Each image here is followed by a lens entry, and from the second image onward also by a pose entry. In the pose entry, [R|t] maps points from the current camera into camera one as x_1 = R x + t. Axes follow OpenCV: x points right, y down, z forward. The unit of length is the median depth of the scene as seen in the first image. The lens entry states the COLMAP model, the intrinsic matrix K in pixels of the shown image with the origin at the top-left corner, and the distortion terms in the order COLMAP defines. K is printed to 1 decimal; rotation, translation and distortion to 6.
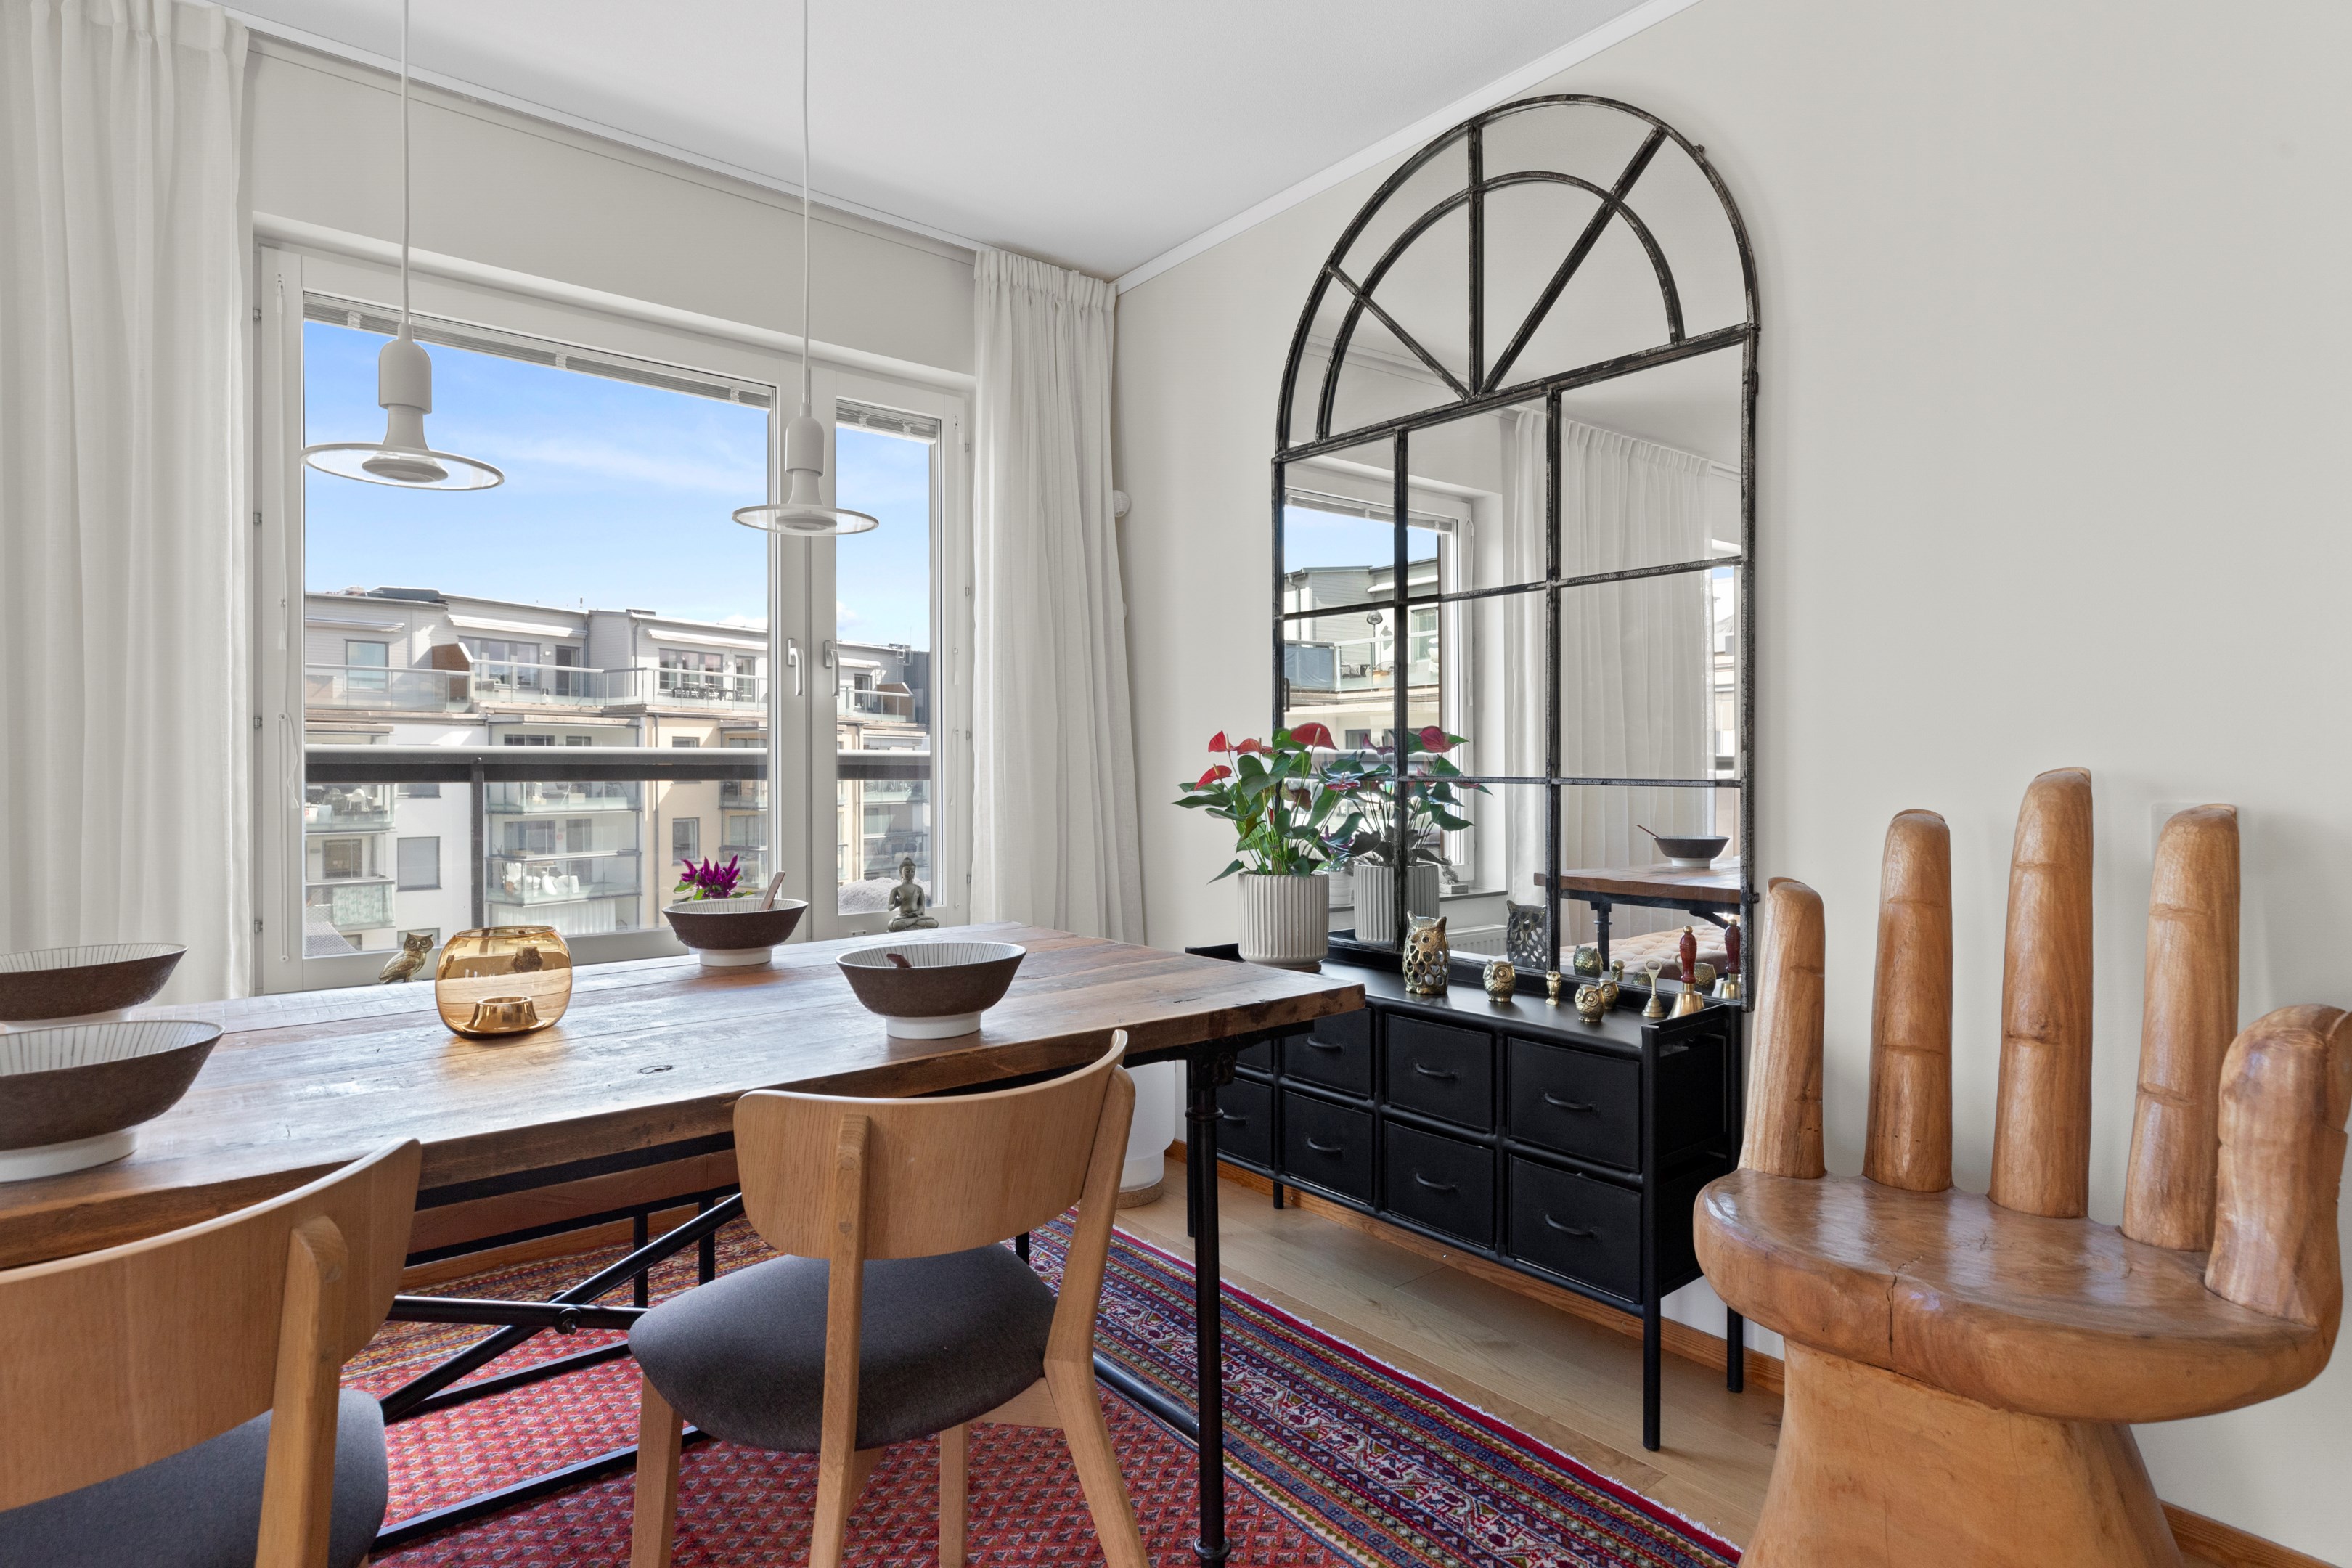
lens RADIAL K [[1254.5, 0, 1185.3], [0, 1254.5, 771.4], [0, 0, 1]] dist [0.010852, 0.000982]
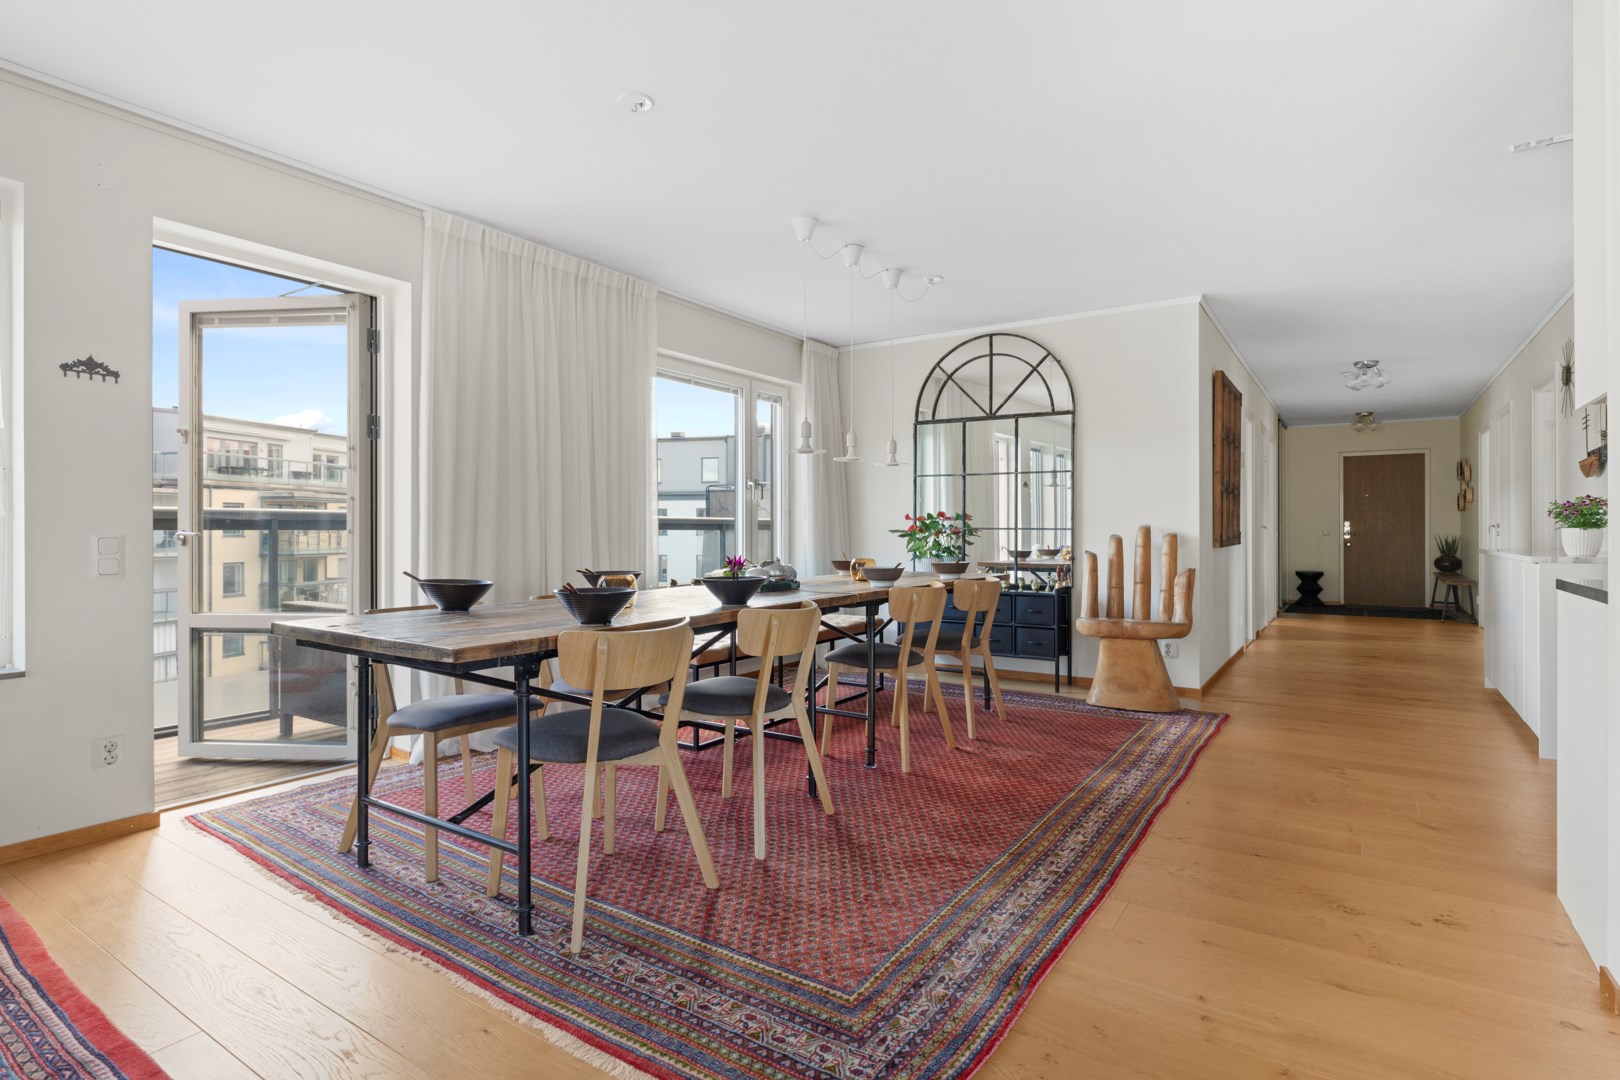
lens RADIAL K [[825.6, 0, 810.0], [0, 825.6, 540.0], [0, 0, 1]] dist [0.001660, 0.000107]
pose [[0.957871, 0.003564, 0.287176, -0.931572], [-0.006922, 0.999919, 0.010680, 0.020538], [-0.287115, -0.012218, 0.957818, -1.065900]]
